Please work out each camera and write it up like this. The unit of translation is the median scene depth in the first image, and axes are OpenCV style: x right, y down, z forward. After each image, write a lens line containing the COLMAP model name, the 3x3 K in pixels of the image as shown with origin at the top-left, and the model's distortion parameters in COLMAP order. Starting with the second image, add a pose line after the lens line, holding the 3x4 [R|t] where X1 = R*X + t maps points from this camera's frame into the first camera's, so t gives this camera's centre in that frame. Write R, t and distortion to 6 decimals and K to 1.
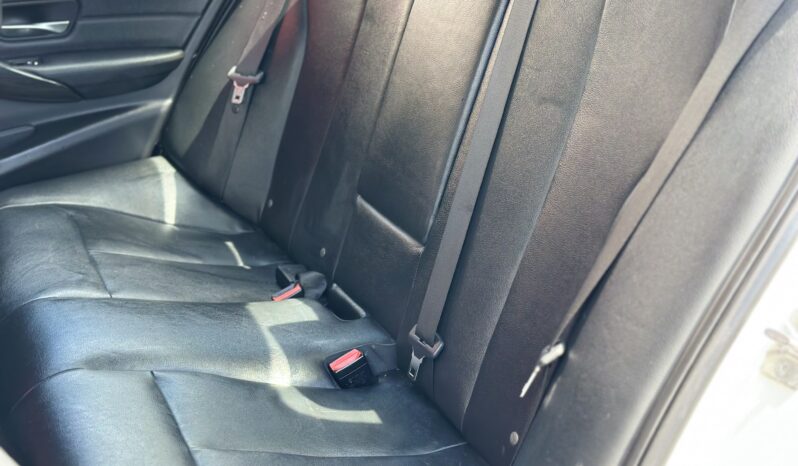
lens RADIAL K [[1094.9, 0, 399.0], [0, 1094.9, 233.0], [0, 0, 1]] dist [-0.009144, -0.122009]
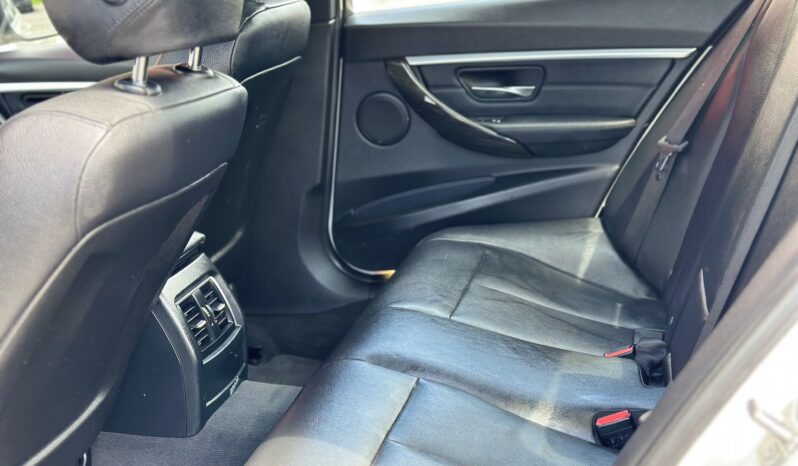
lens RADIAL K [[1094.9, 0, 399.0], [0, 1094.9, 233.0], [0, 0, 1]] dist [-0.009144, -0.122009]
pose [[0.742723, 0.111363, -0.660273, 0.346204], [-0.184515, 0.981934, -0.041941, 0.024338], [0.643674, 0.152981, 0.749854, 0.099394]]
